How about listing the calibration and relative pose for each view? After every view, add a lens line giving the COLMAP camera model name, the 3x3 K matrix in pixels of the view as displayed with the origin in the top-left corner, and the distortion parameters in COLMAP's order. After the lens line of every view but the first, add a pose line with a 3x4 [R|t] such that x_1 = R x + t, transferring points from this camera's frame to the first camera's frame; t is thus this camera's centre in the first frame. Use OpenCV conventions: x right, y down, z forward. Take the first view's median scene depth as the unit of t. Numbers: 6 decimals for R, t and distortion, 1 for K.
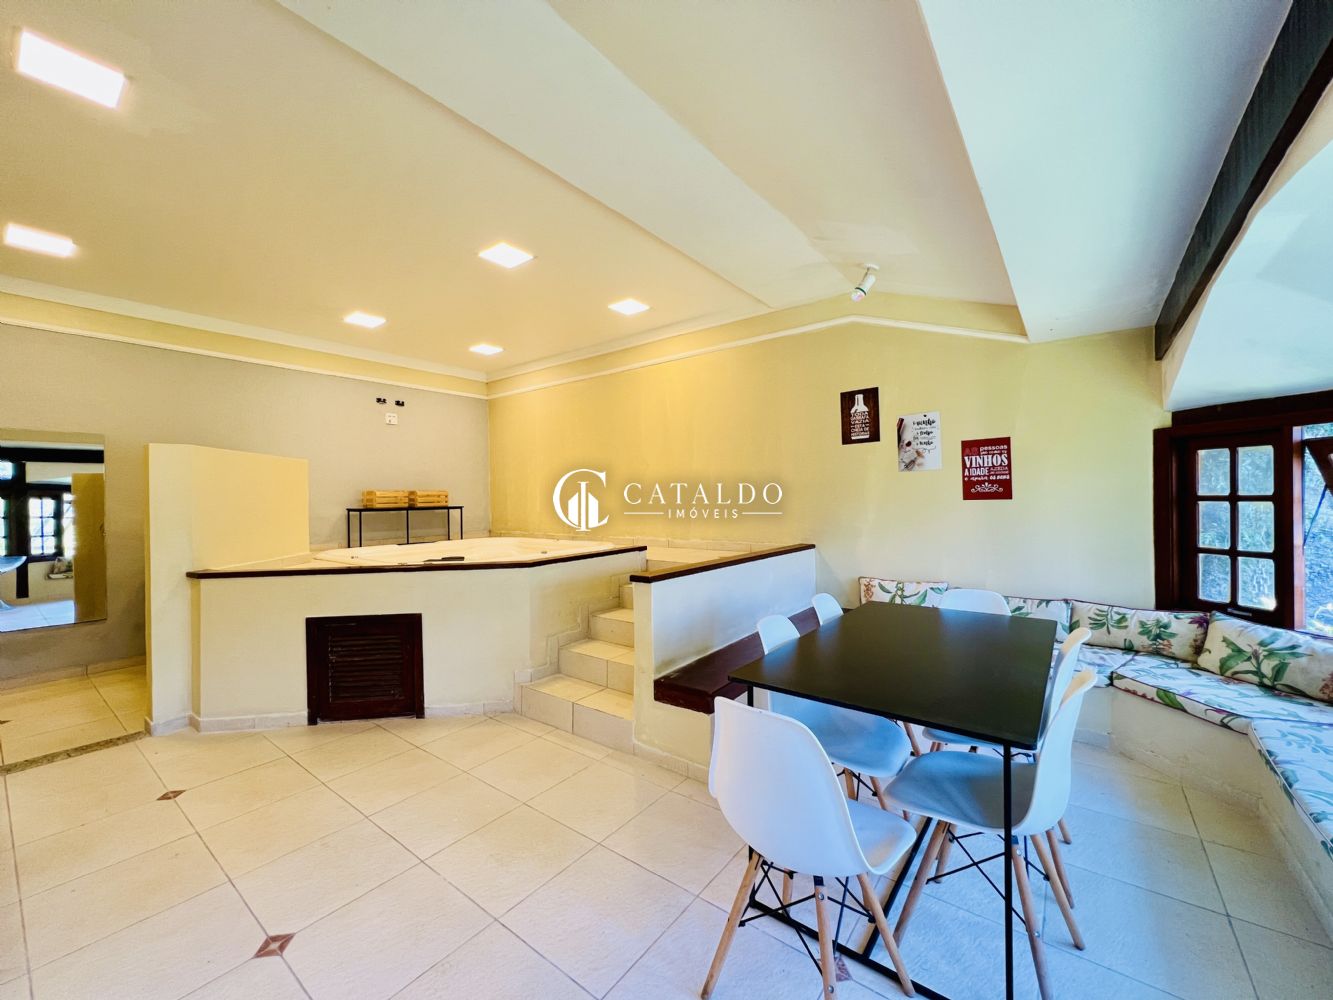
lens RADIAL K [[533.3, 0, 665.8], [0, 533.3, 499.9], [0, 0, 1]] dist [0.001020, 0.000246]
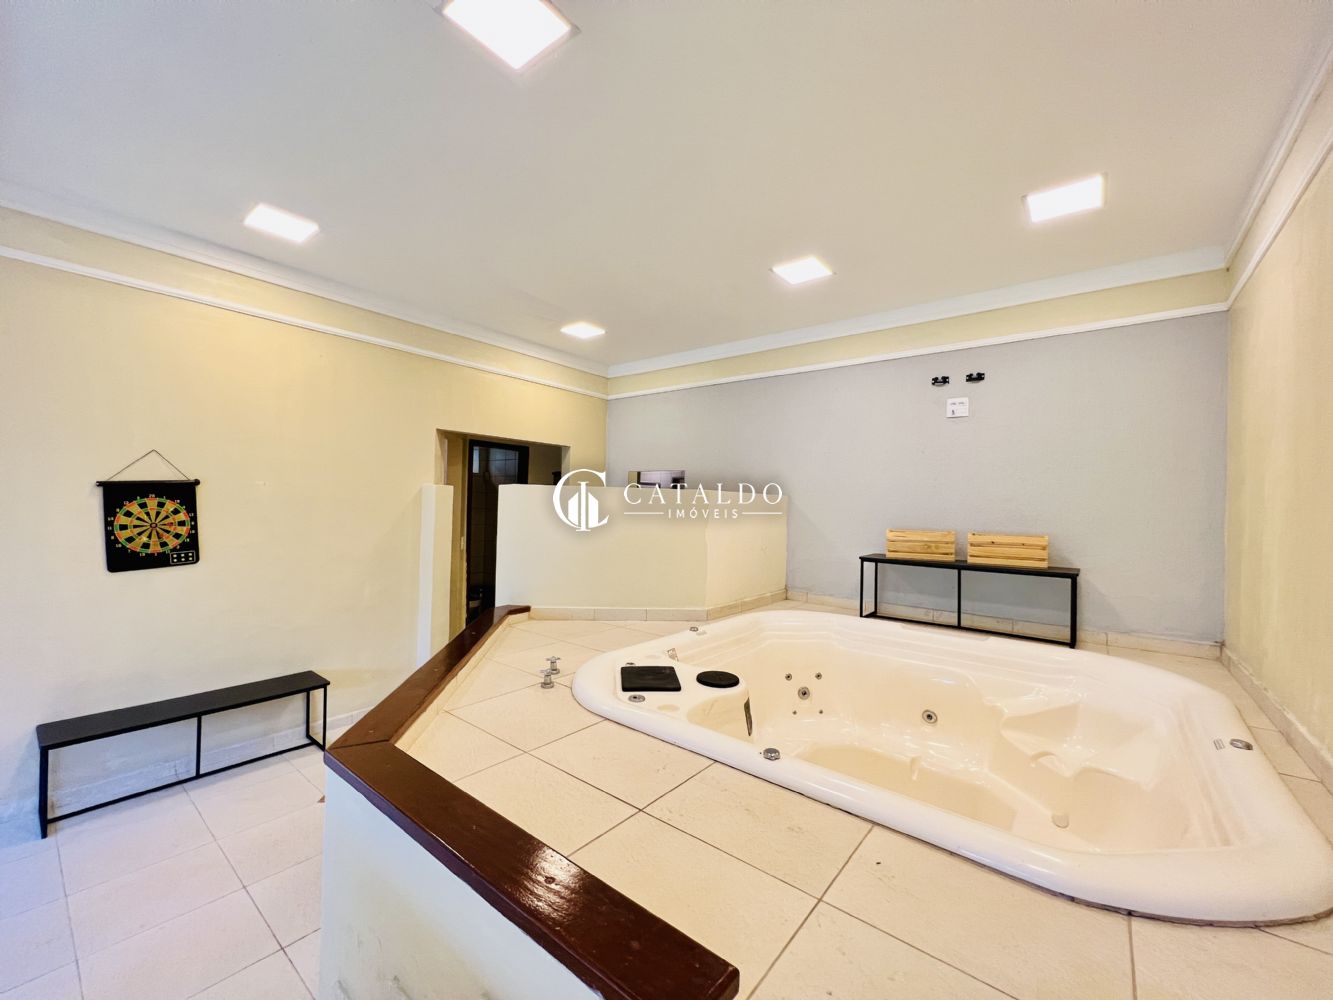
lens RADIAL K [[533.3, 0, 665.8], [0, 533.3, 499.9], [0, 0, 1]] dist [0.001020, 0.000246]
pose [[-0.020934, -0.006391, -0.999760, 0.073226], [-0.018776, 0.999806, -0.005998, -0.042692], [0.999605, 0.018646, -0.021050, 0.705642]]
